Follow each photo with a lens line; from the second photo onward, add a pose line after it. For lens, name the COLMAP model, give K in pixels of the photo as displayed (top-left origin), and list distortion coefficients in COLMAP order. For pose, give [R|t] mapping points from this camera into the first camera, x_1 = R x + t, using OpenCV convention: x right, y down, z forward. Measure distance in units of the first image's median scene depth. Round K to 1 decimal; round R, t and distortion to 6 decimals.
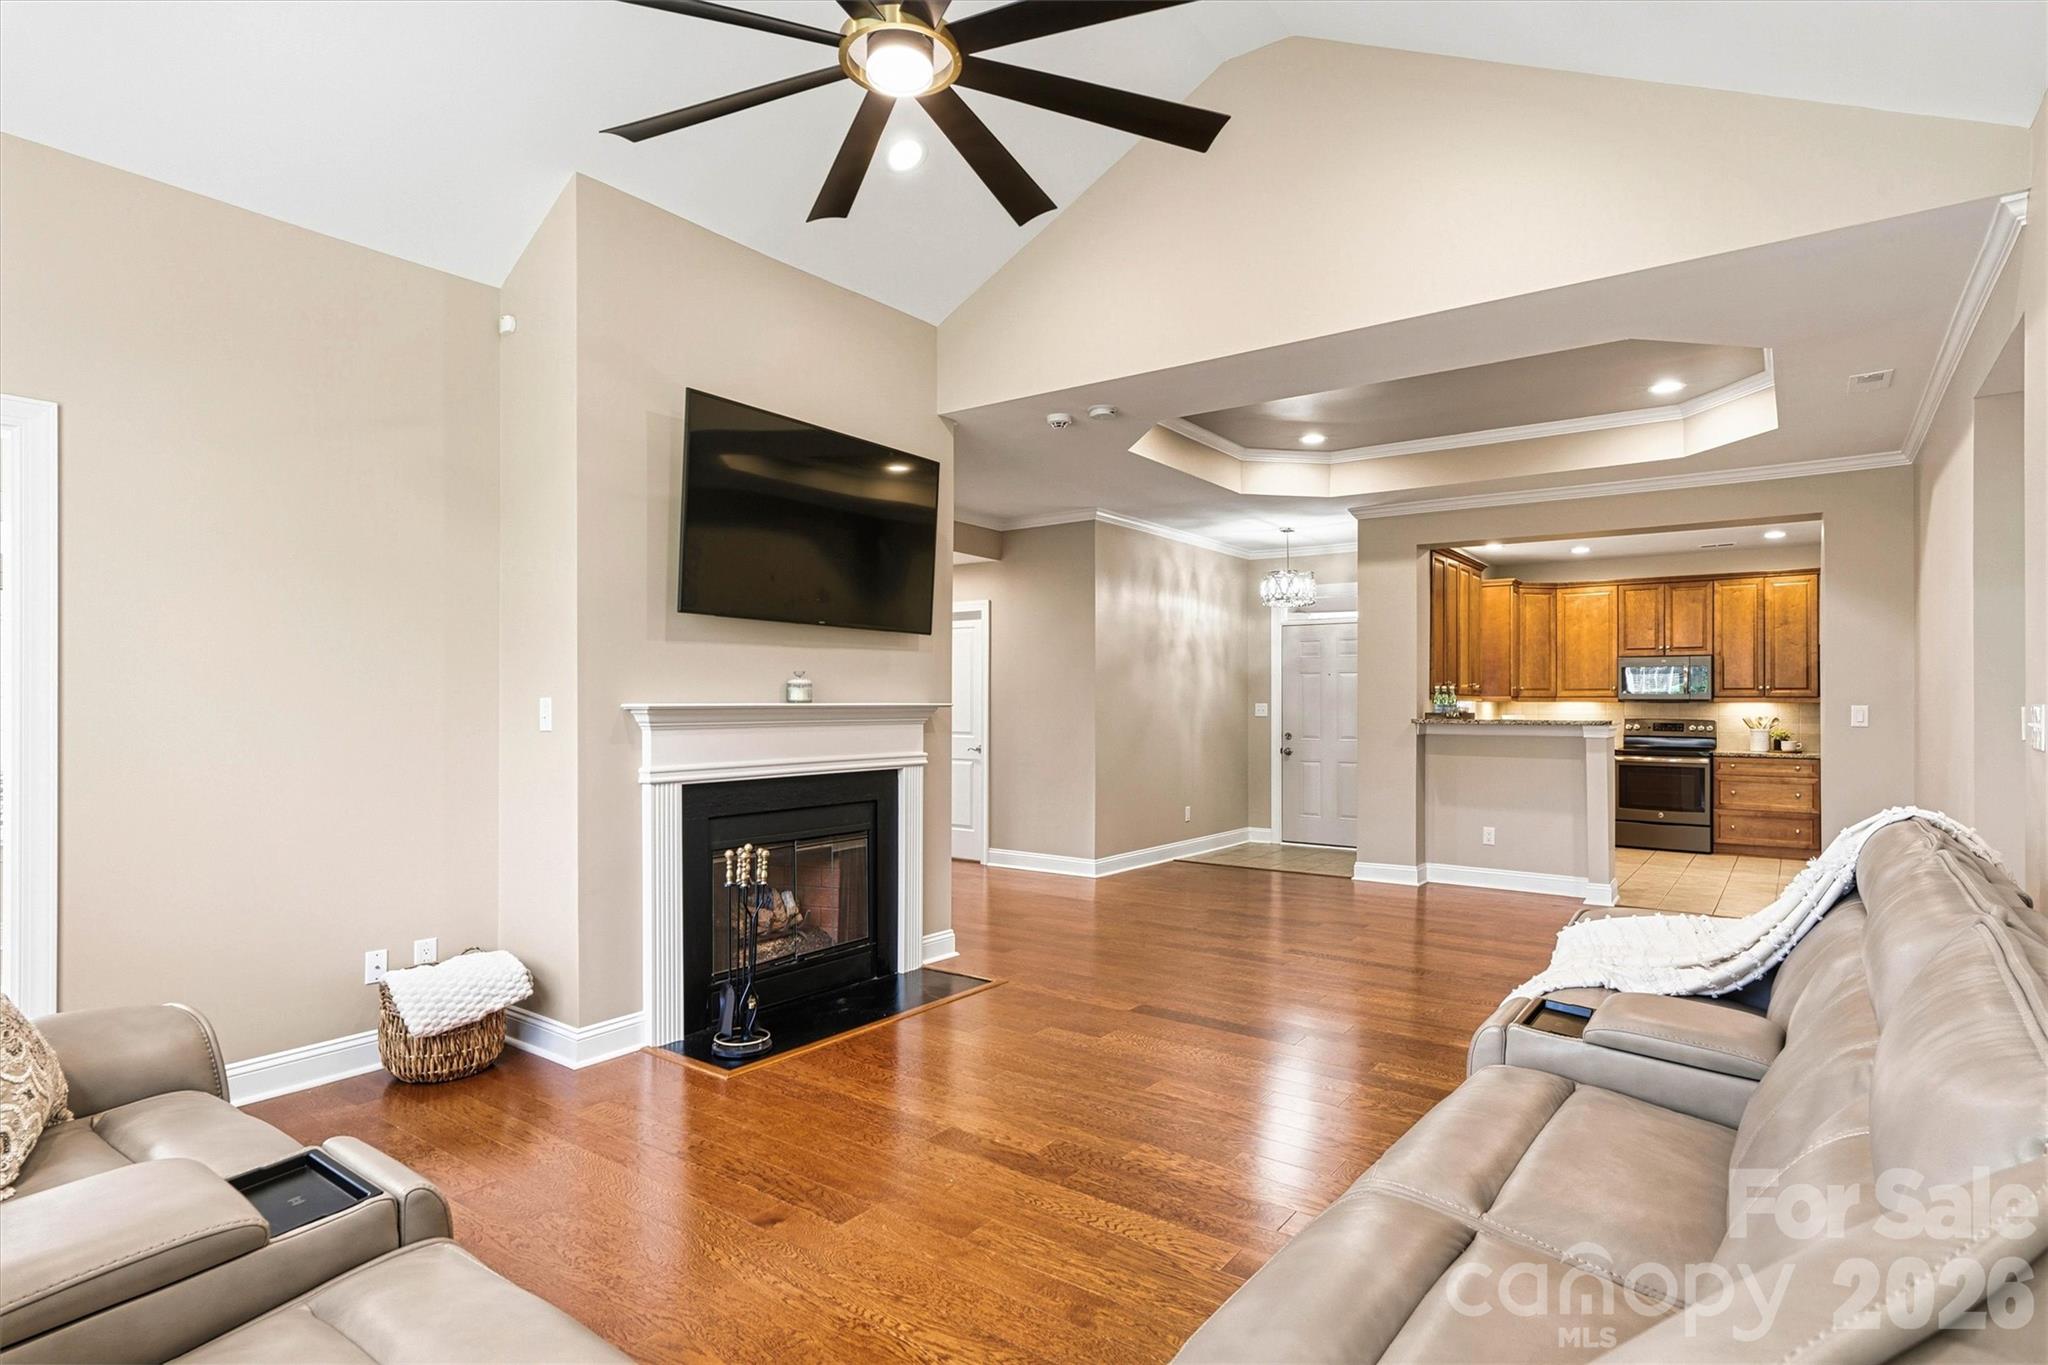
lens RADIAL K [[1059.0, 0, 1017.4], [0, 1059.0, 700.9], [0, 0, 1]] dist [0.000677, 0.000539]
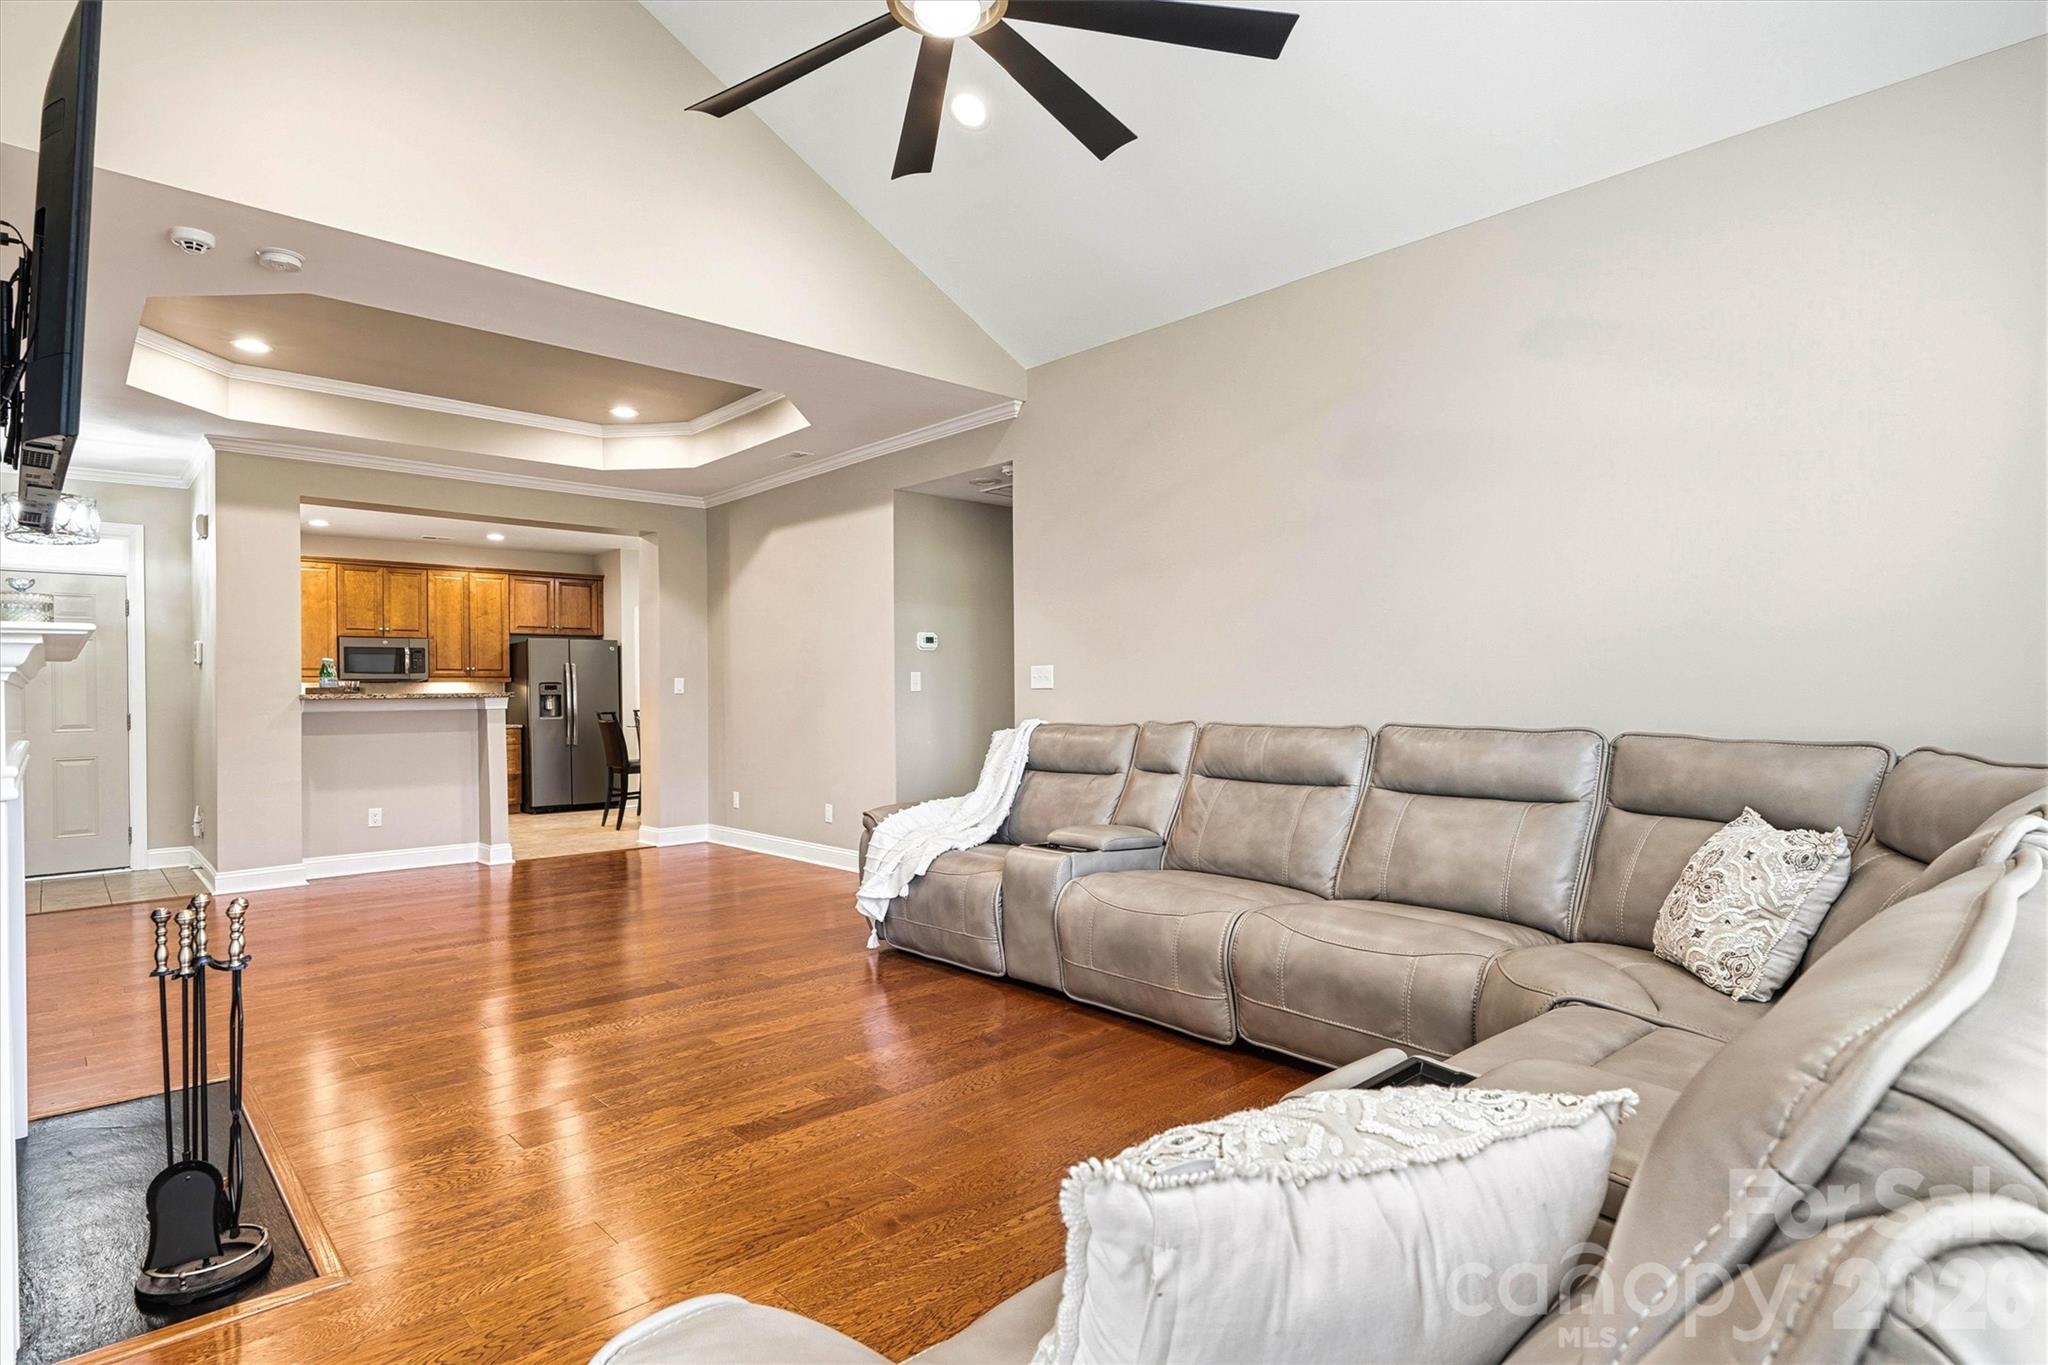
lens RADIAL K [[1059.0, 0, 1017.4], [0, 1059.0, 700.9], [0, 0, 1]] dist [0.000677, 0.000539]
pose [[0.186692, -0.012893, 0.982334, -0.316650], [0.009186, 0.999893, 0.011378, 0.014877], [-0.982375, 0.006900, 0.186791, 0.216928]]
